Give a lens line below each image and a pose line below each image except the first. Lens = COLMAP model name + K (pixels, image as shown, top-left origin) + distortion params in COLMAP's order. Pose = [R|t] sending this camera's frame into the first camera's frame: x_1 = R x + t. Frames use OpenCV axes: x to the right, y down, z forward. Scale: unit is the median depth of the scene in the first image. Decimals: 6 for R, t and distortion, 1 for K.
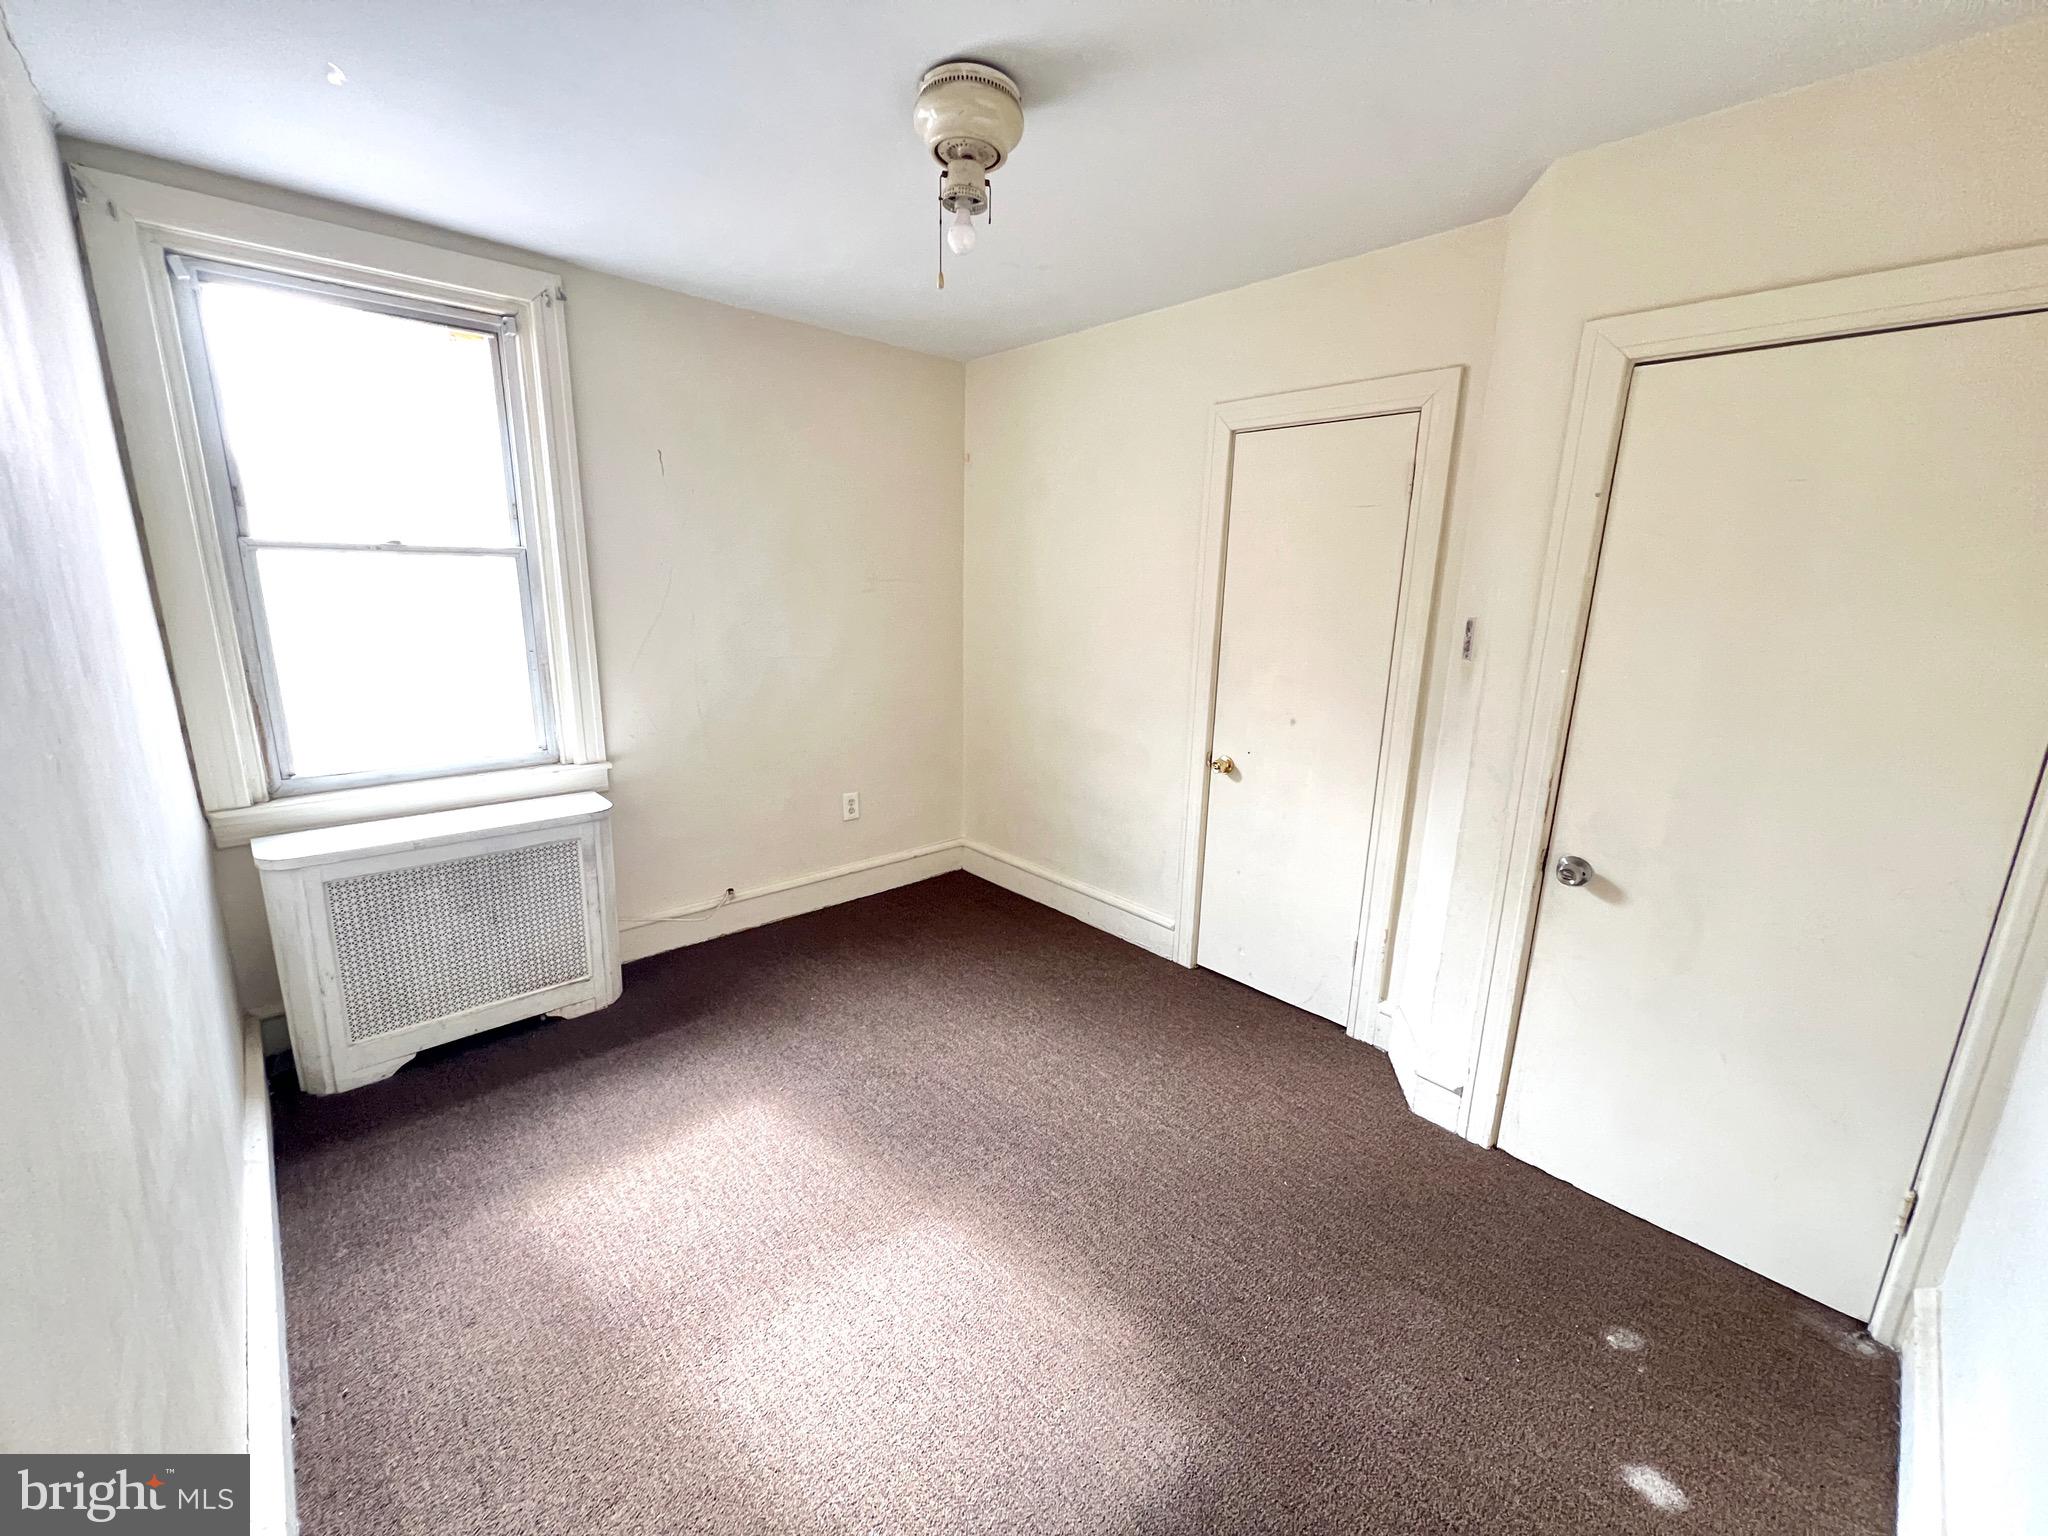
lens RADIAL K [[815.0, 0, 1032.2], [0, 815.0, 763.9], [0, 0, 1]] dist [-0.000002, -0.000060]
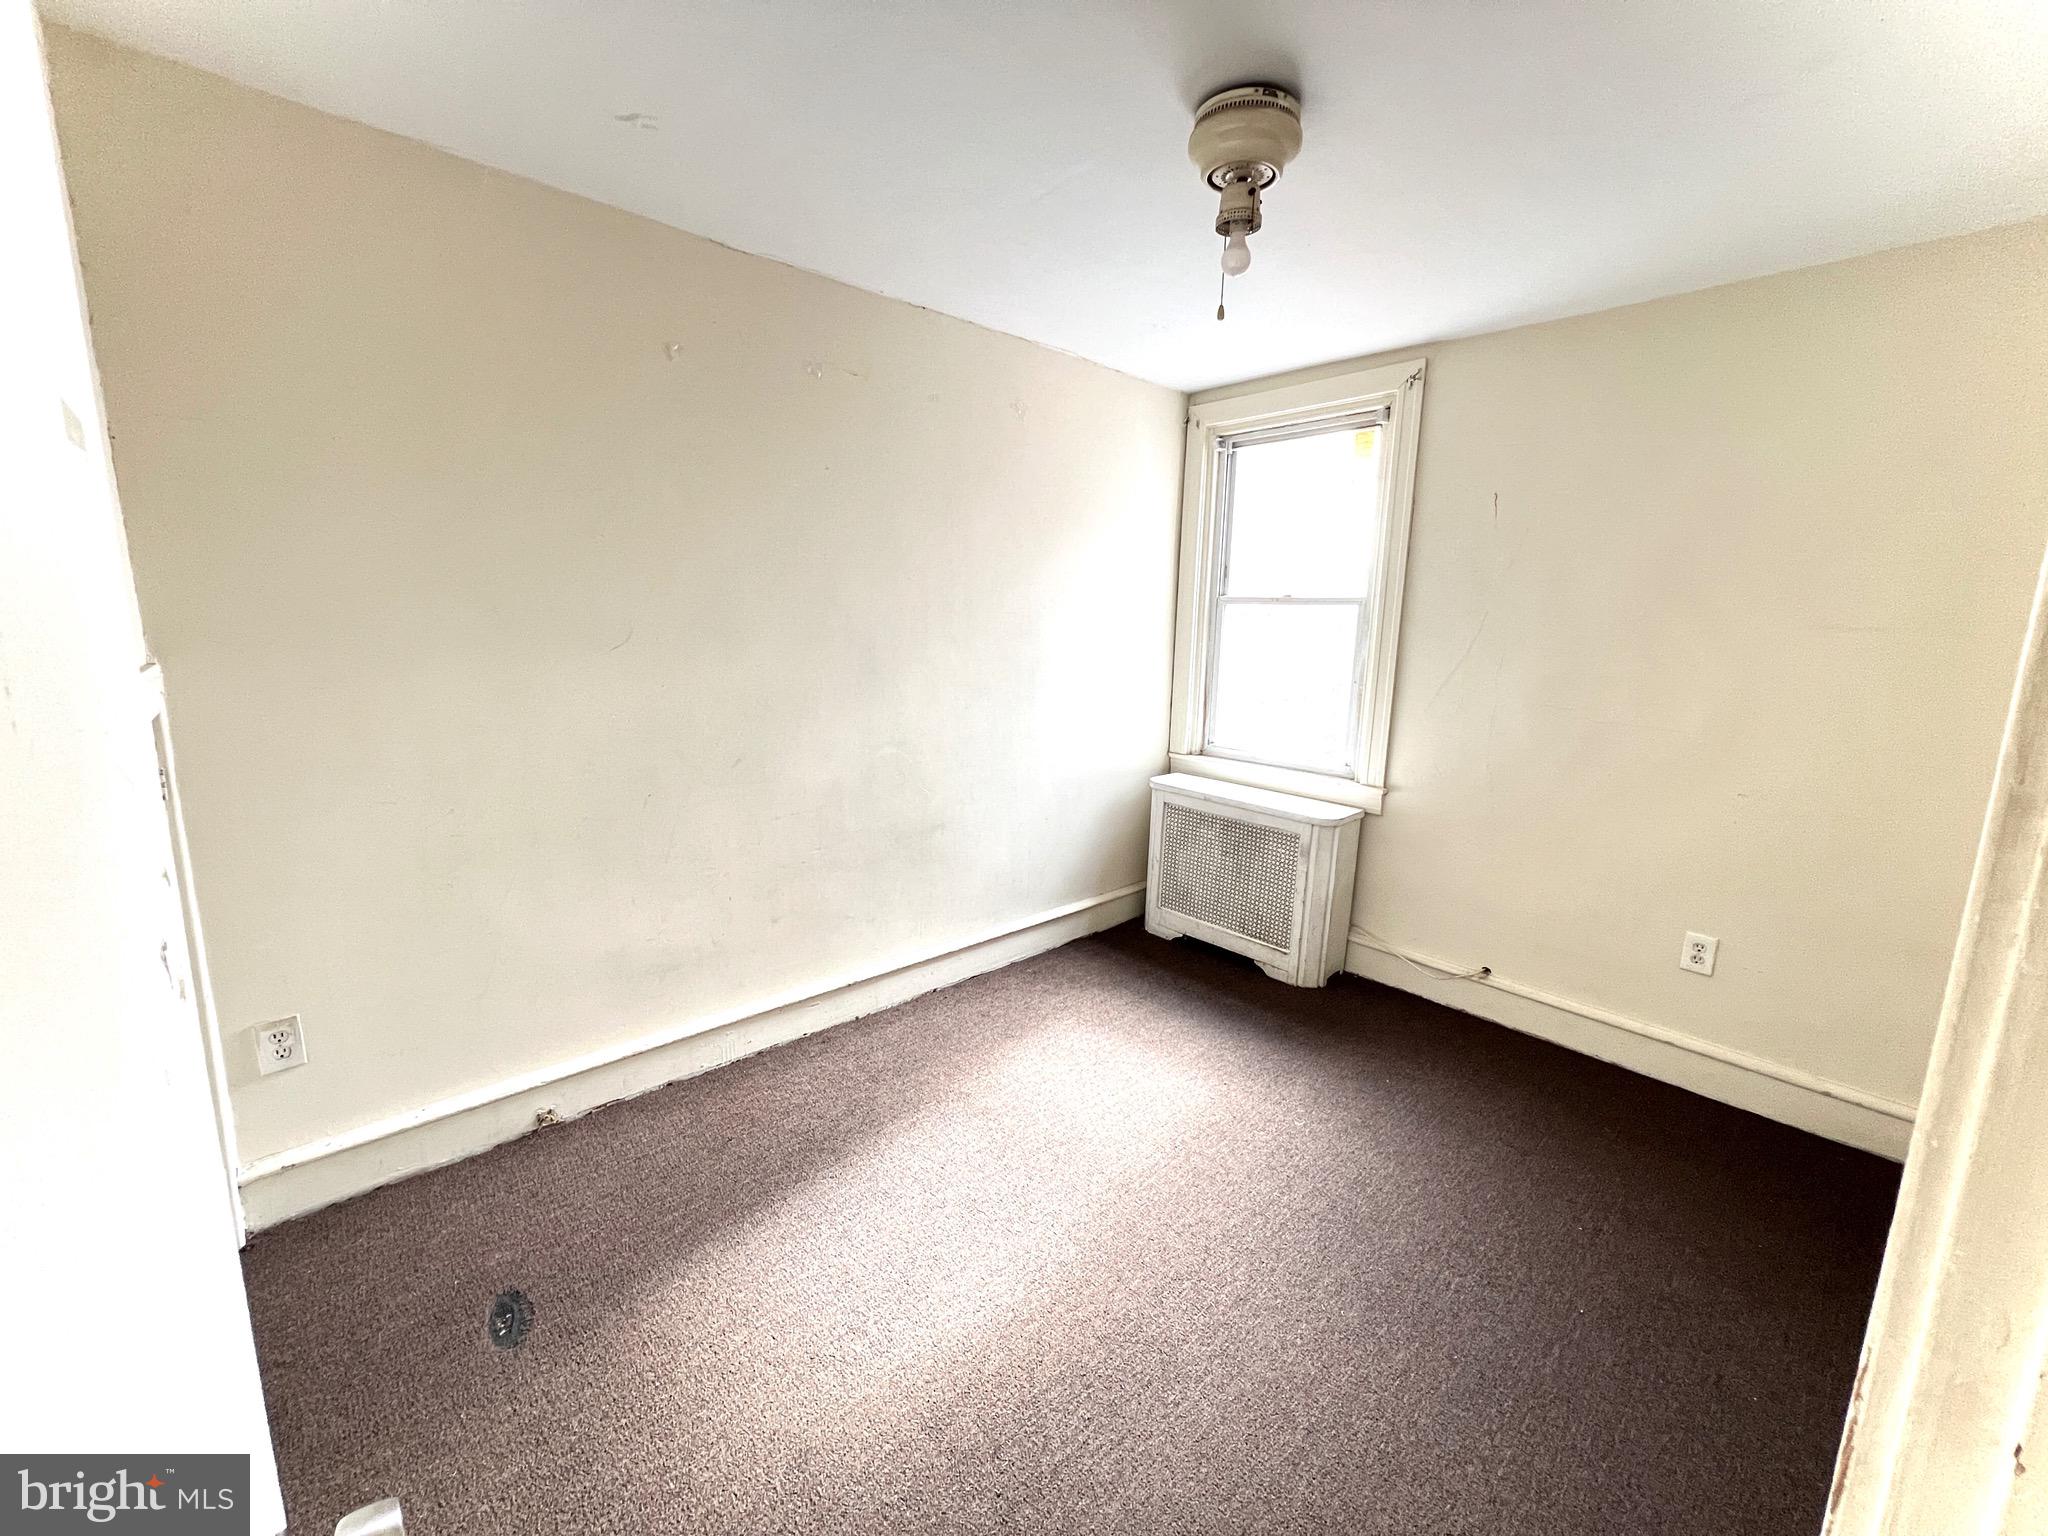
lens RADIAL K [[815.0, 0, 1002.1], [0, 815.0, 764.0], [0, 0, 1]] dist [-0.000002, -0.000060]
pose [[-0.023717, 0.160930, -0.986681, 0.615747], [-0.244595, 0.956029, 0.161810, -0.094380], [0.969335, 0.245175, 0.016689, 0.527245]]
